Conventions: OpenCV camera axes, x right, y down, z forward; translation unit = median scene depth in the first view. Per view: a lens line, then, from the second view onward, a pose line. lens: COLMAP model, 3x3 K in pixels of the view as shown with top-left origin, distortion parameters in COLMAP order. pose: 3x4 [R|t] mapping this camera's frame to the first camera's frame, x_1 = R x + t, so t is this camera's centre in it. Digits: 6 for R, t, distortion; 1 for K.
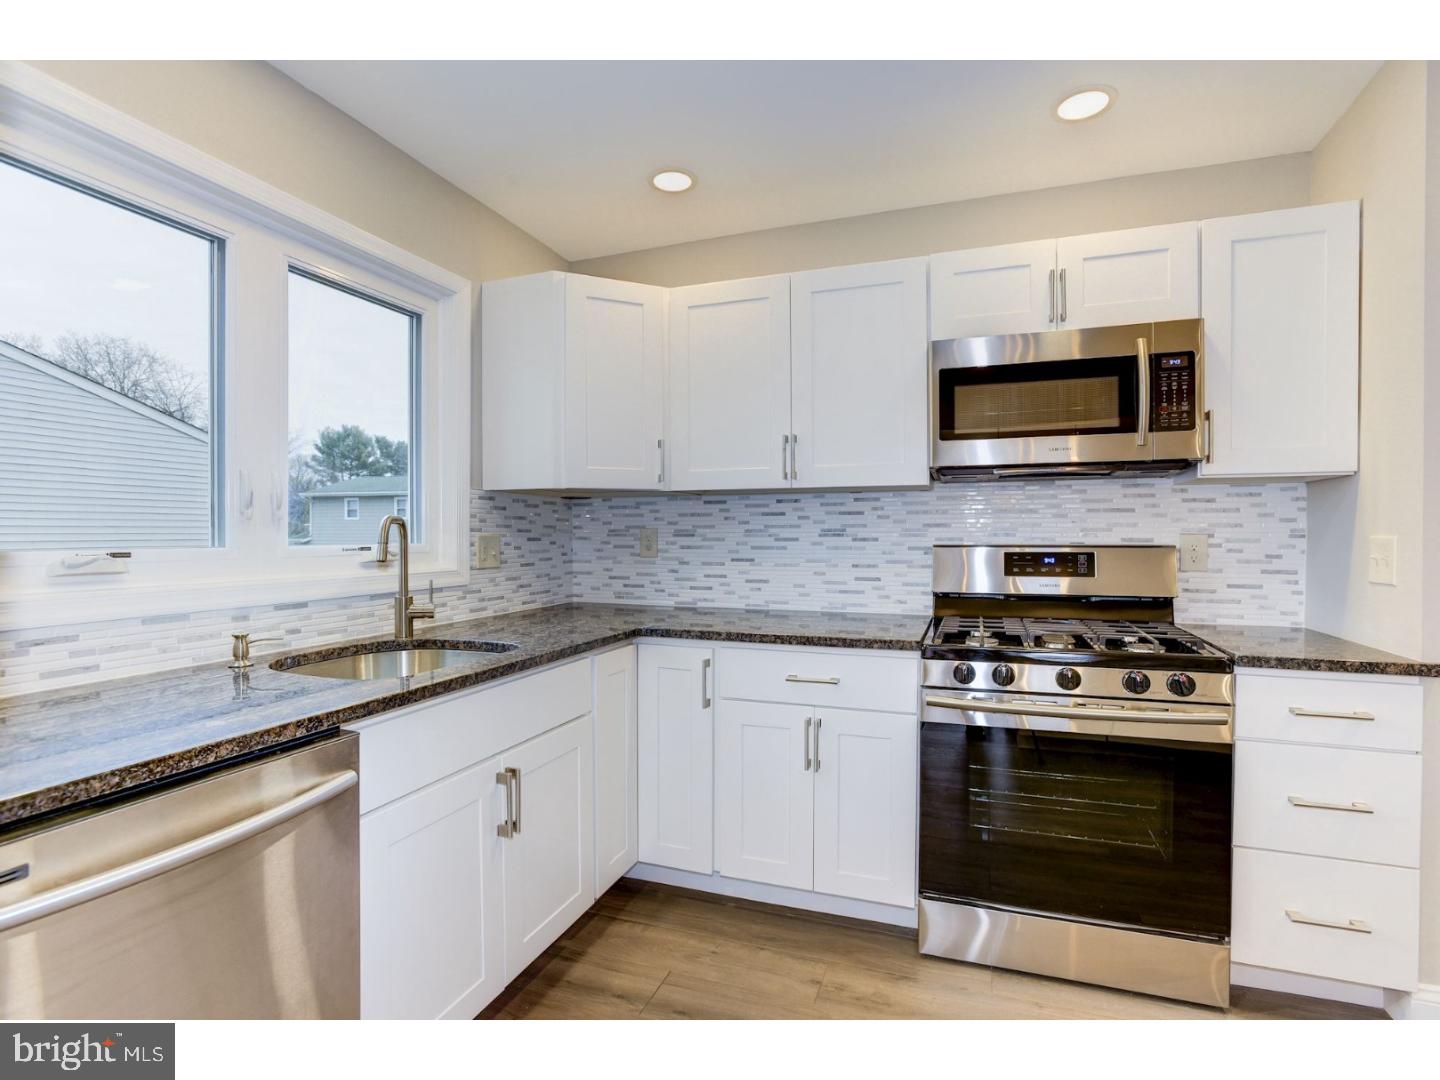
lens RADIAL K [[707.3, 0, 720.0], [0, 707.3, 540.0], [0, 0, 1]] dist [-0.056825, 0.028820]
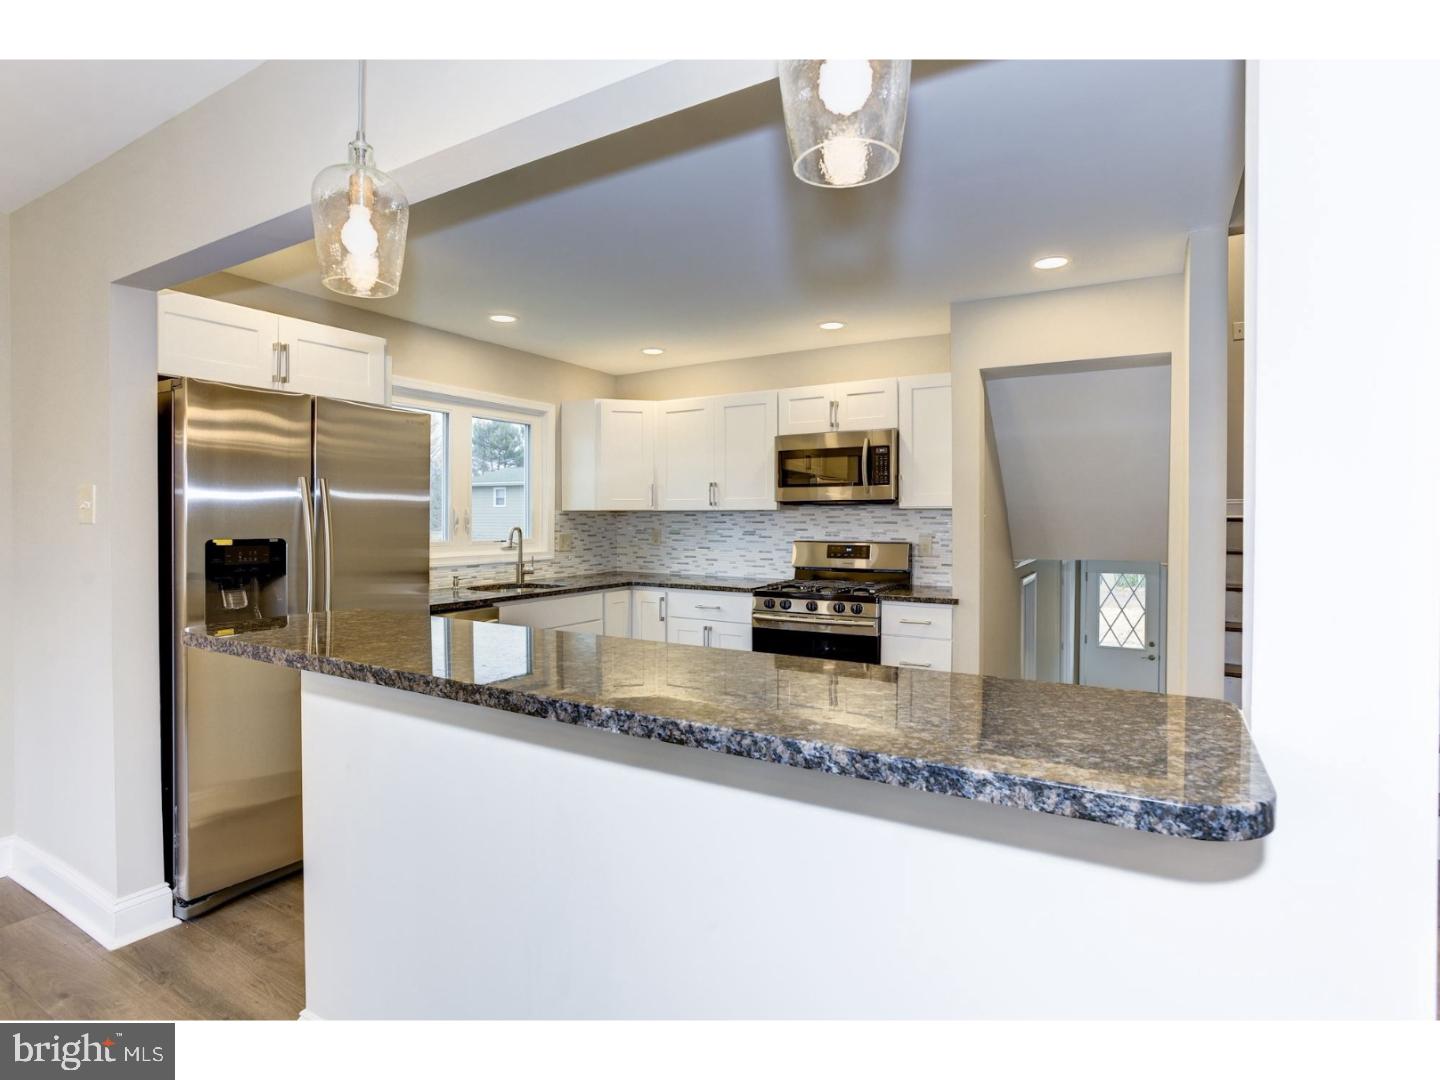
lens RADIAL K [[707.3, 0, 720.0], [0, 707.3, 540.0], [0, 0, 1]] dist [-0.056825, 0.028820]
pose [[0.983306, 0.006773, -0.181834, 0.489162], [-0.003043, 0.999779, 0.020784, -0.035234], [0.181934, -0.019883, 0.983110, -0.911335]]
